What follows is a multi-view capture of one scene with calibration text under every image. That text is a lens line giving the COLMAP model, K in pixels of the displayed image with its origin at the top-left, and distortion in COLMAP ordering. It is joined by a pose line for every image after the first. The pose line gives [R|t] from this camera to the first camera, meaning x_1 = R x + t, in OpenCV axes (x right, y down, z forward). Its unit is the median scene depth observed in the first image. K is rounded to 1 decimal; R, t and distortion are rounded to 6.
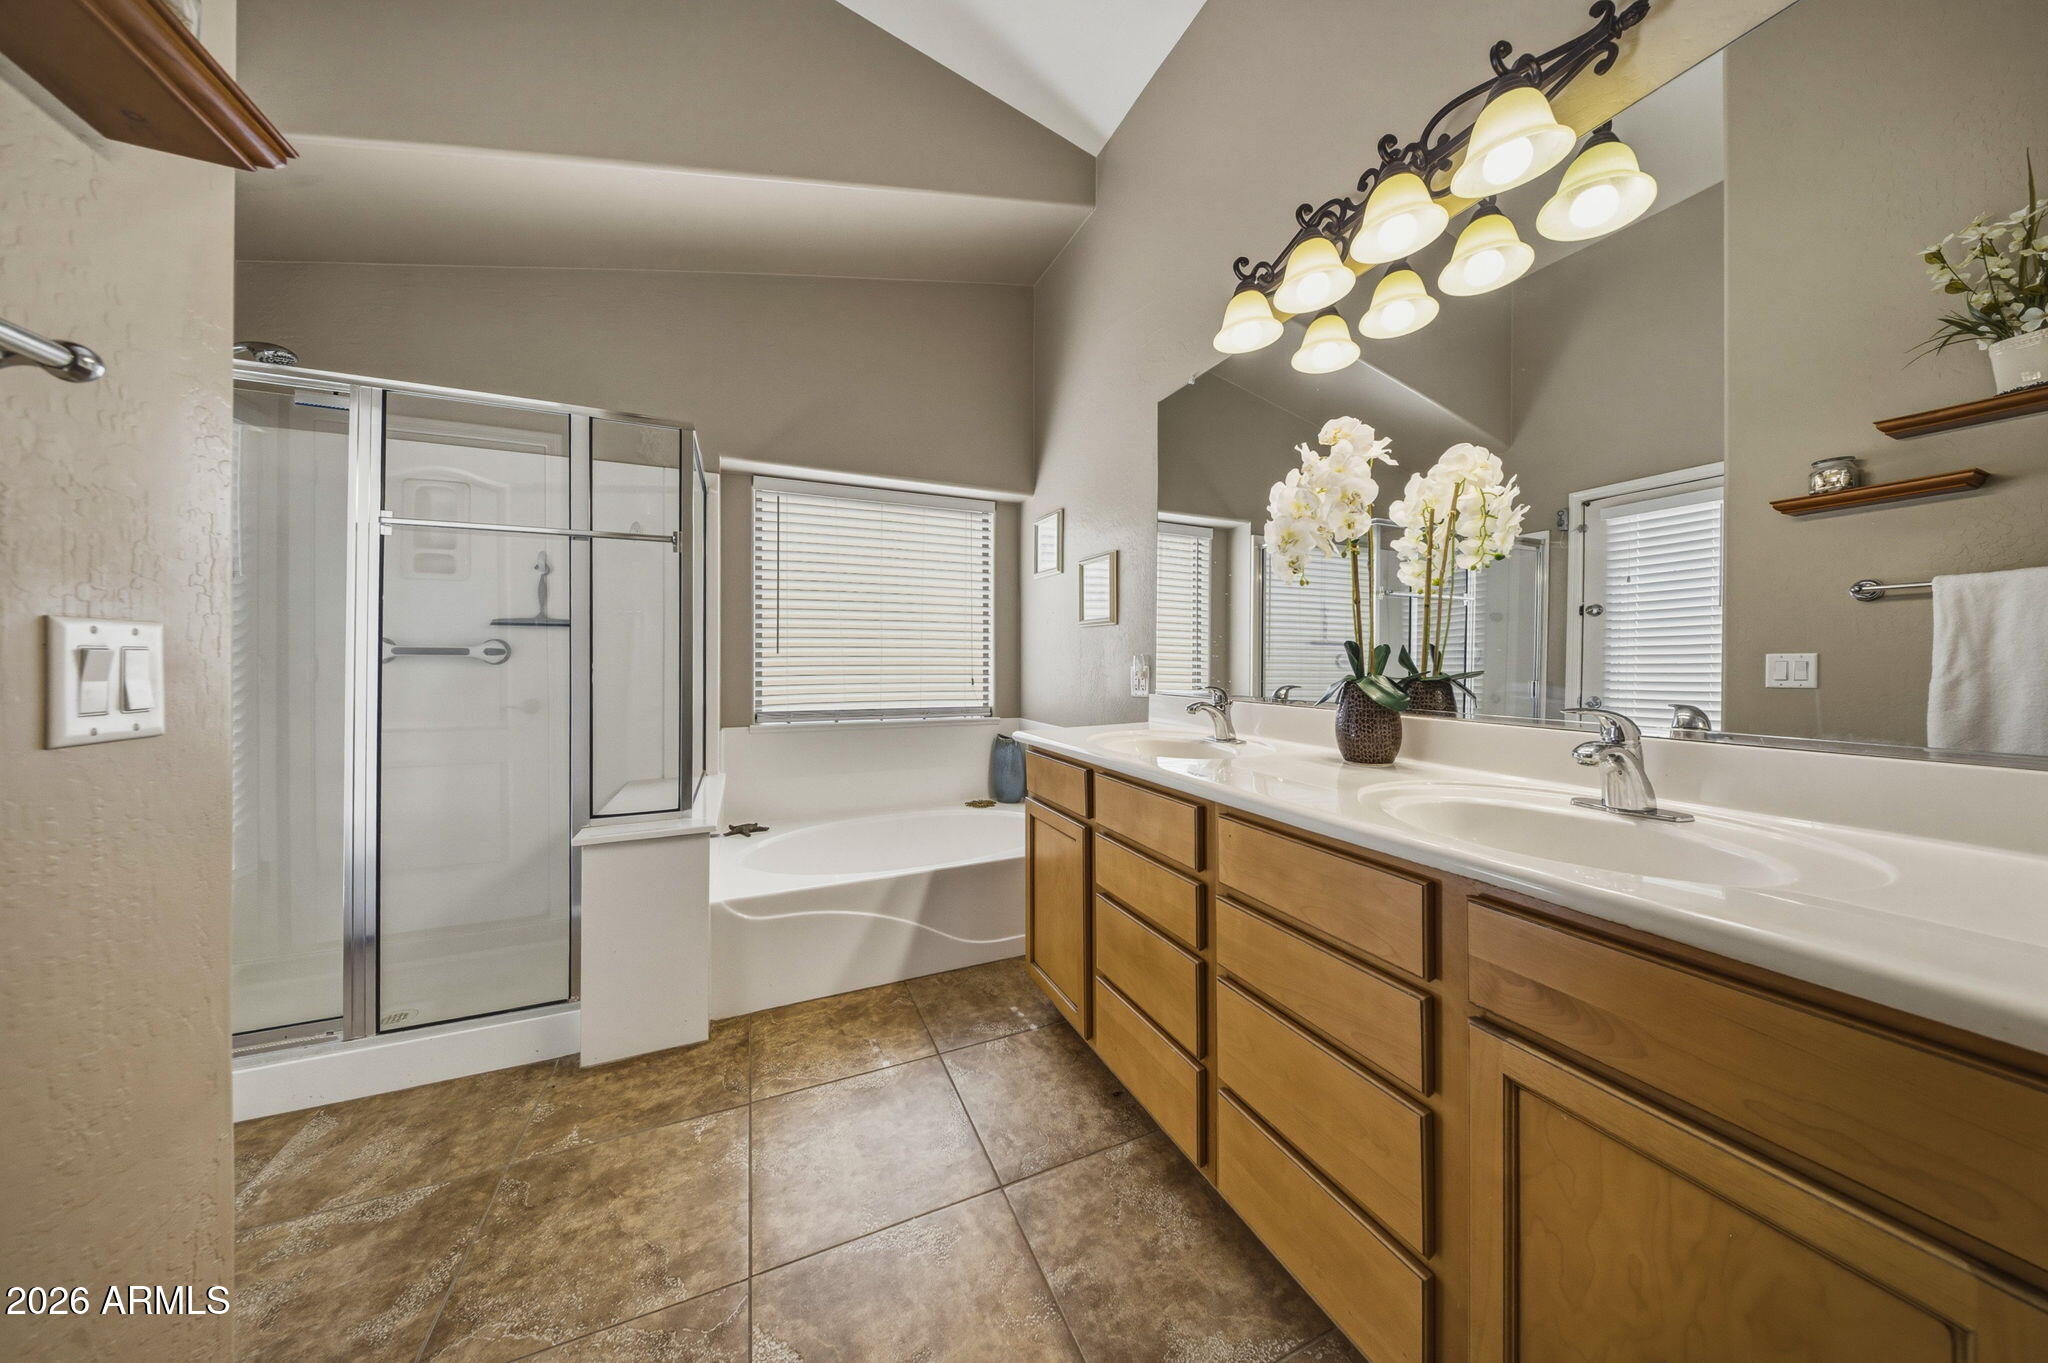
lens RADIAL K [[623.8, 0, 1028.4], [0, 623.8, 668.0], [0, 0, 1]] dist [-0.000997, -0.000104]
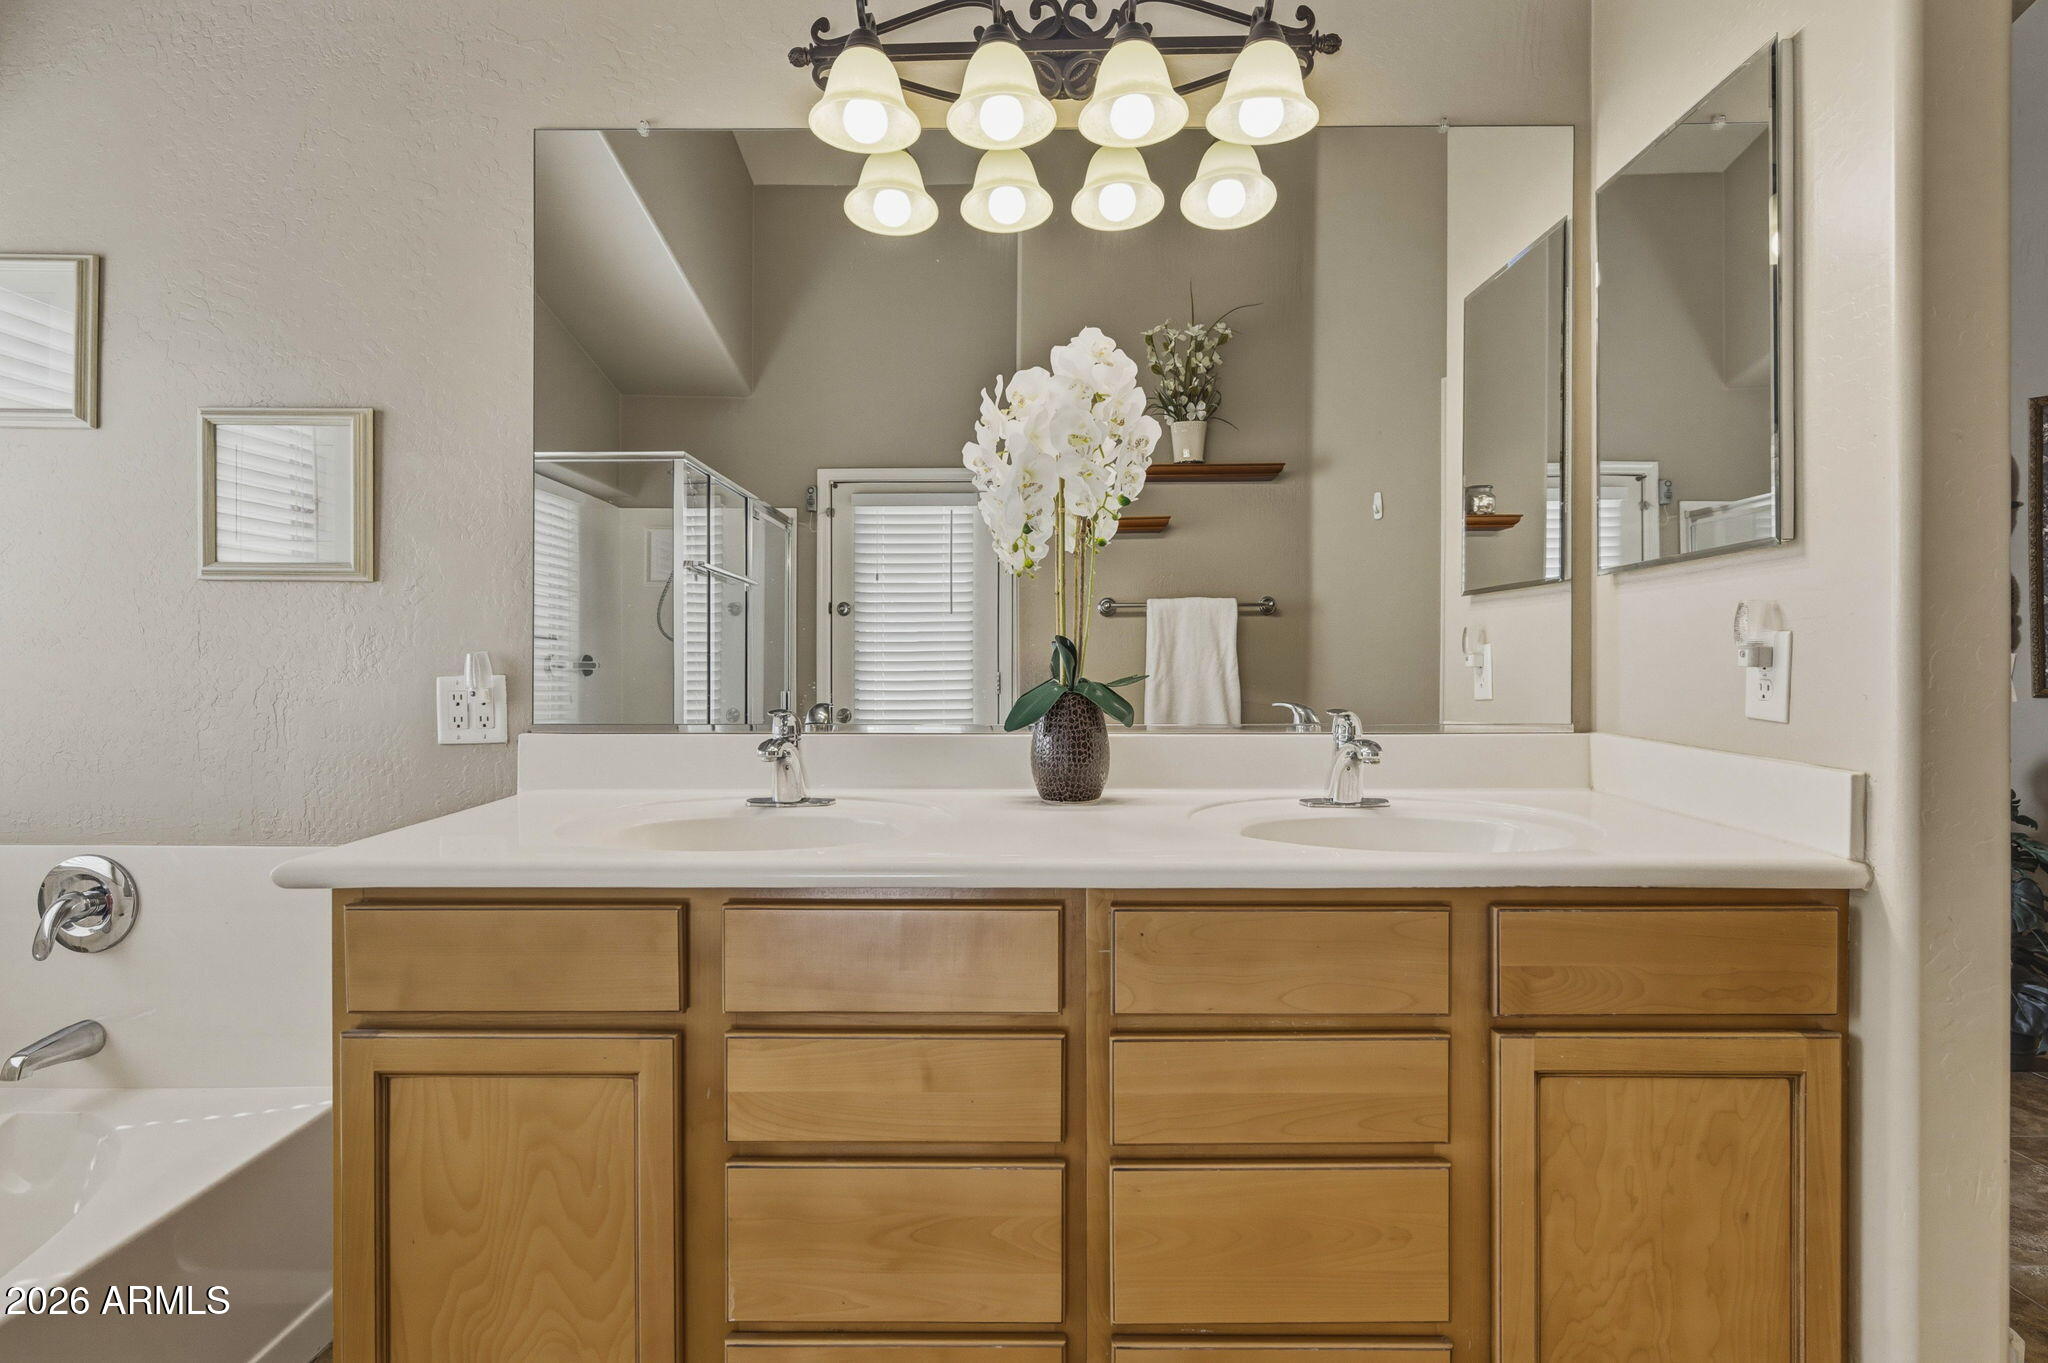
lens RADIAL K [[967.9, 0, 1021.4], [0, 967.9, 674.8], [0, 0, 1]] dist [-0.002410, -0.000530]
pose [[0.416976, -0.004298, 0.908907, -0.403202], [0.011576, 0.999933, -0.000583, 0.001744], [-0.908844, 0.010765, 0.416998, 0.443233]]
